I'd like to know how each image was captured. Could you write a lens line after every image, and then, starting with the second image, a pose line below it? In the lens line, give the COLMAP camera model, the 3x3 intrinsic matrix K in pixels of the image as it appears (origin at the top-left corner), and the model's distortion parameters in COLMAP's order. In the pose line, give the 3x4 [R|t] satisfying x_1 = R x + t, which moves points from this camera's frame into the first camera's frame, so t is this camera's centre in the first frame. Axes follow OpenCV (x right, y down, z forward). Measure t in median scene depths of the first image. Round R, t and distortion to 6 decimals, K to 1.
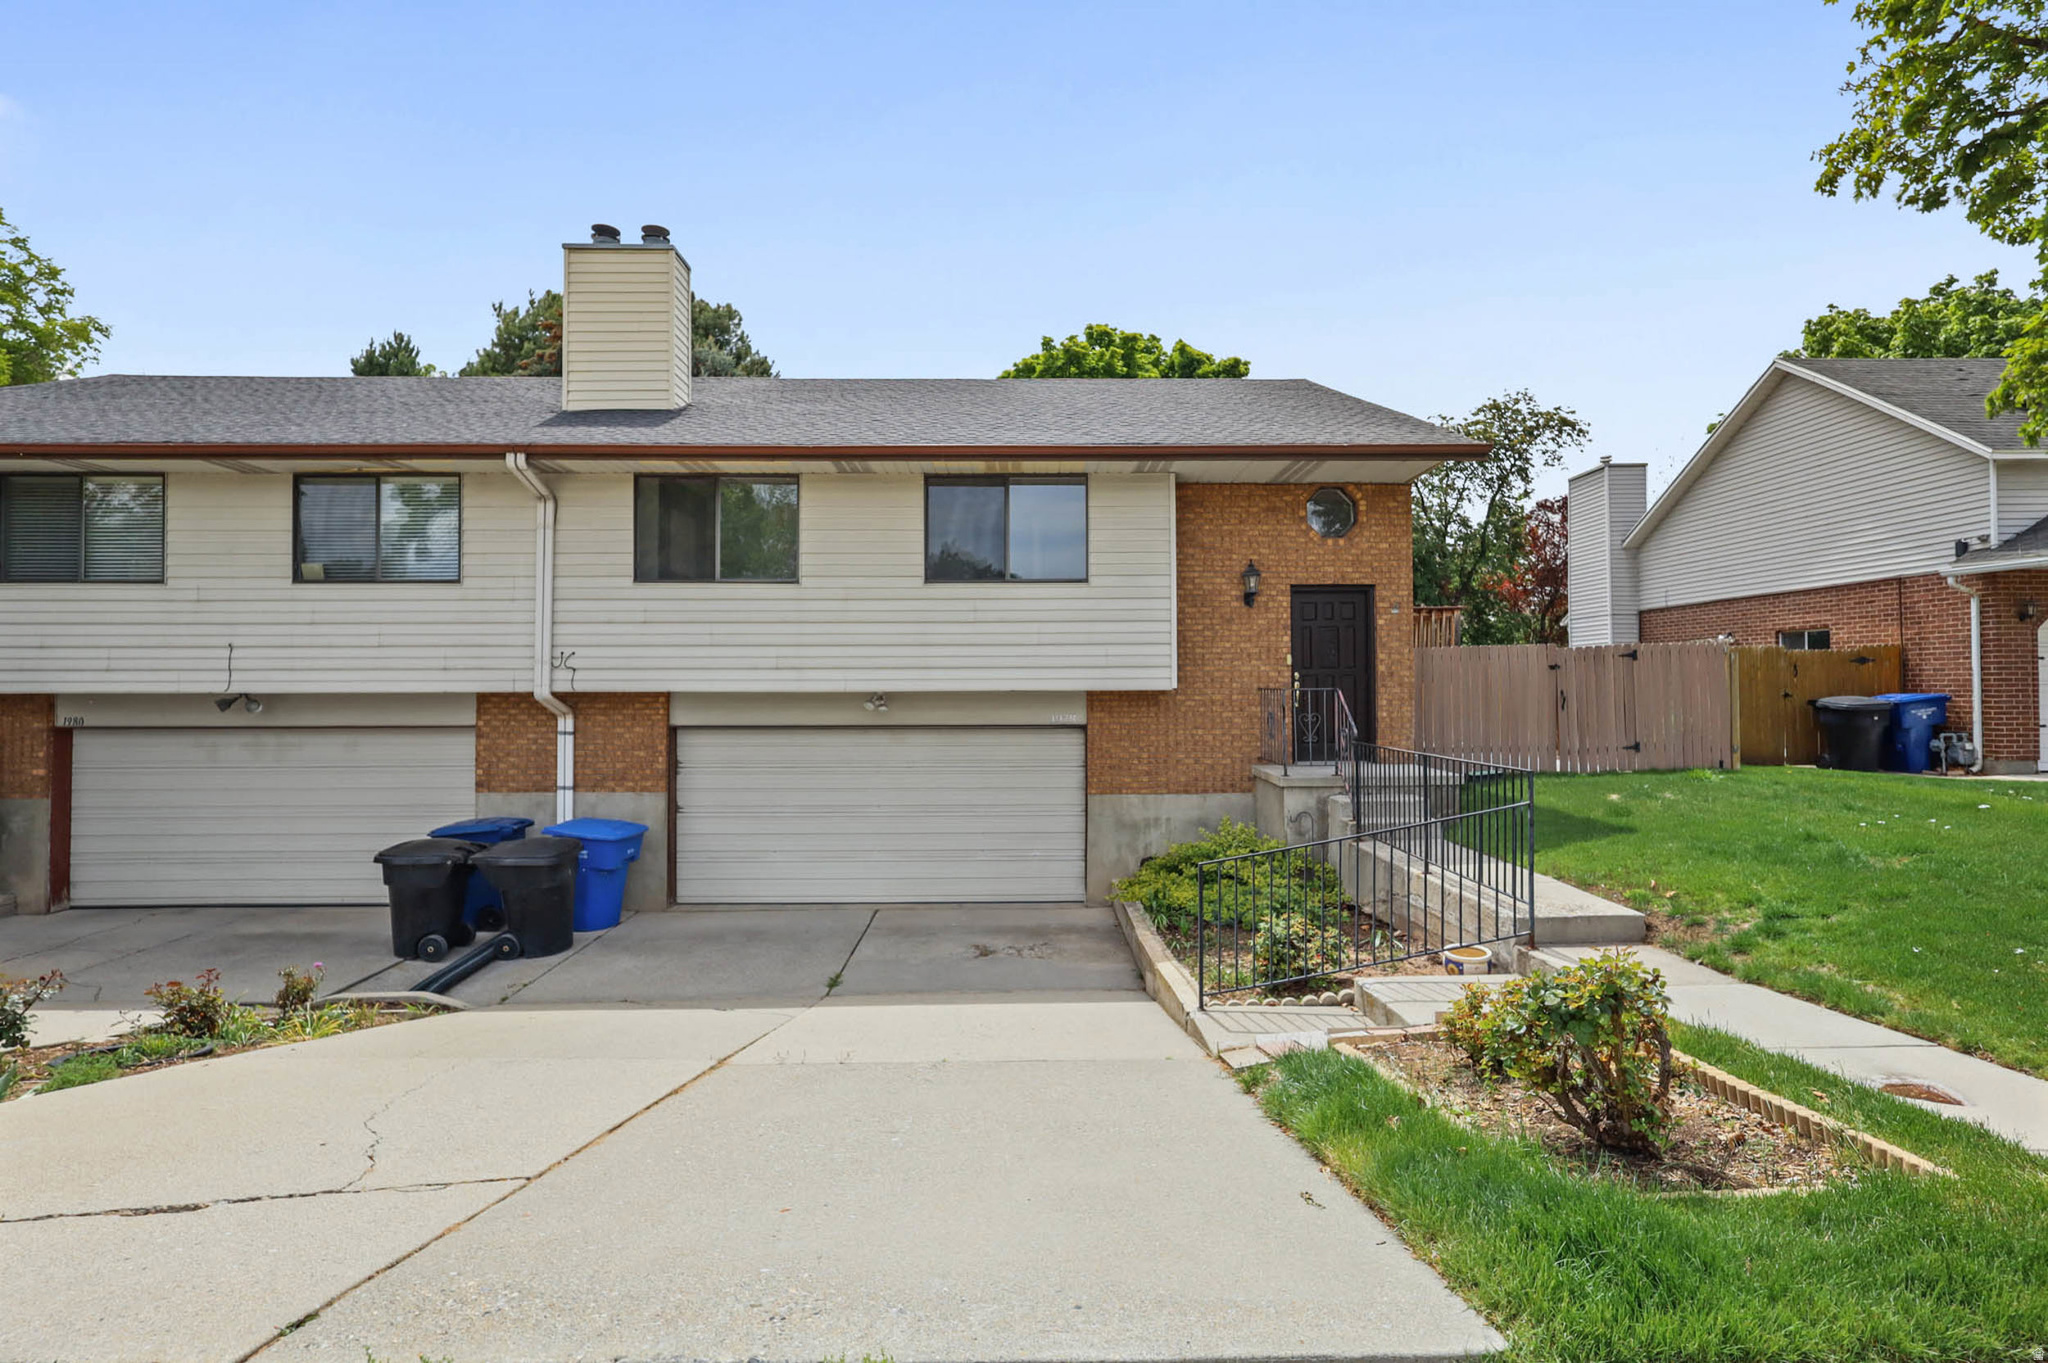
lens RADIAL K [[1032.0, 0, 1075.5], [0, 1032.0, 677.2], [0, 0, 1]] dist [0.001924, 0.005657]
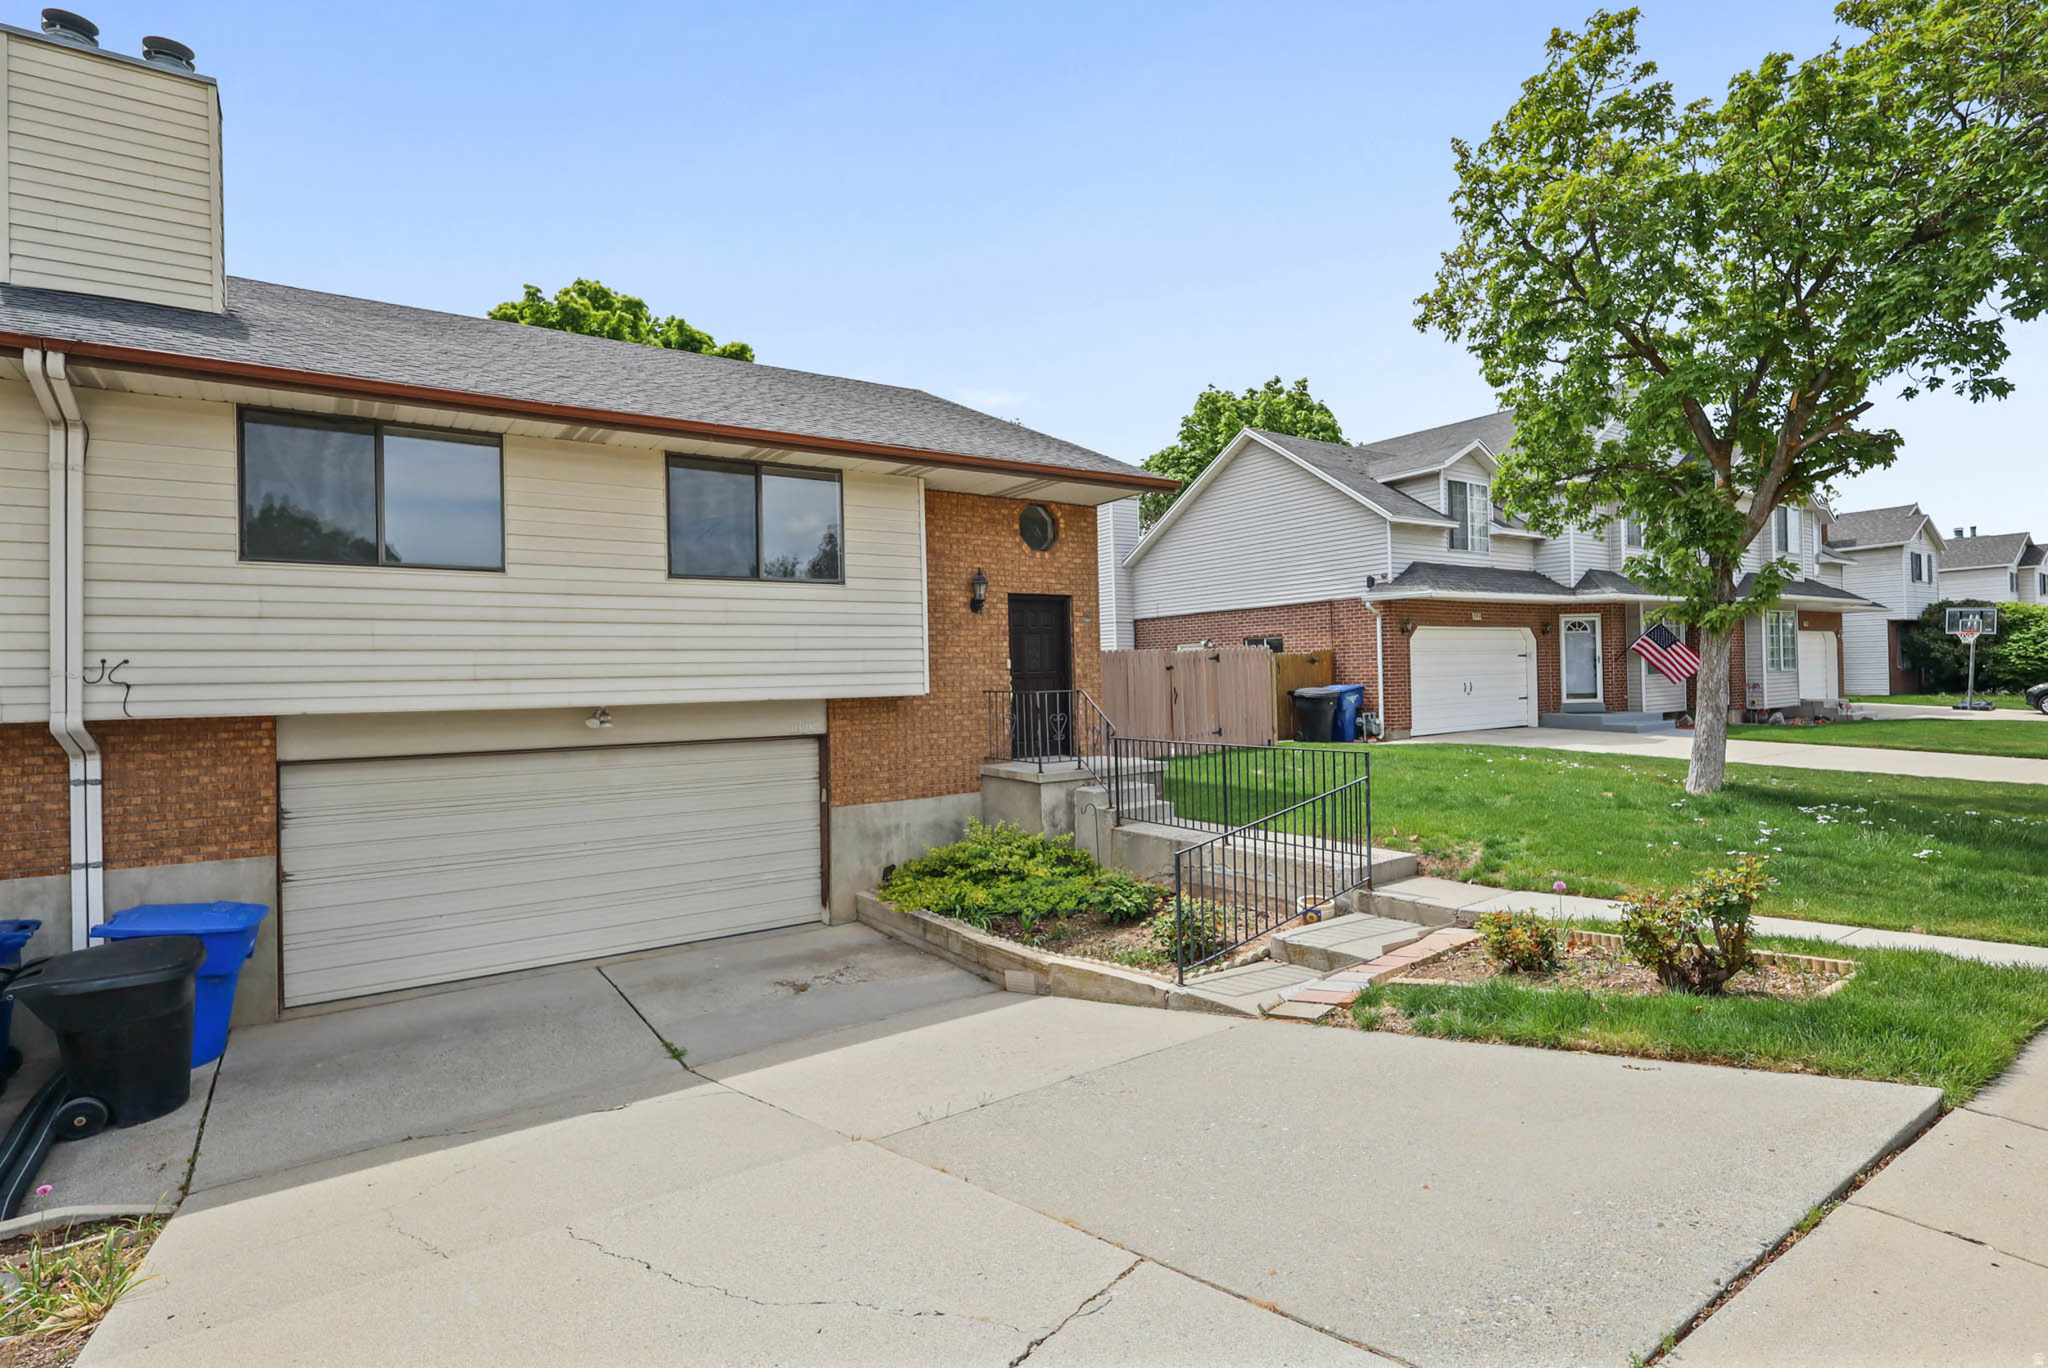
lens RADIAL K [[1032.0, 0, 1075.5], [0, 1032.0, 679.7], [0, 0, 1]] dist [0.001924, 0.005657]
pose [[0.819240, -0.015055, 0.573253, -0.346199], [0.012578, 0.999887, 0.008284, -0.008760], [-0.573313, 0.000424, 0.819336, 0.092007]]
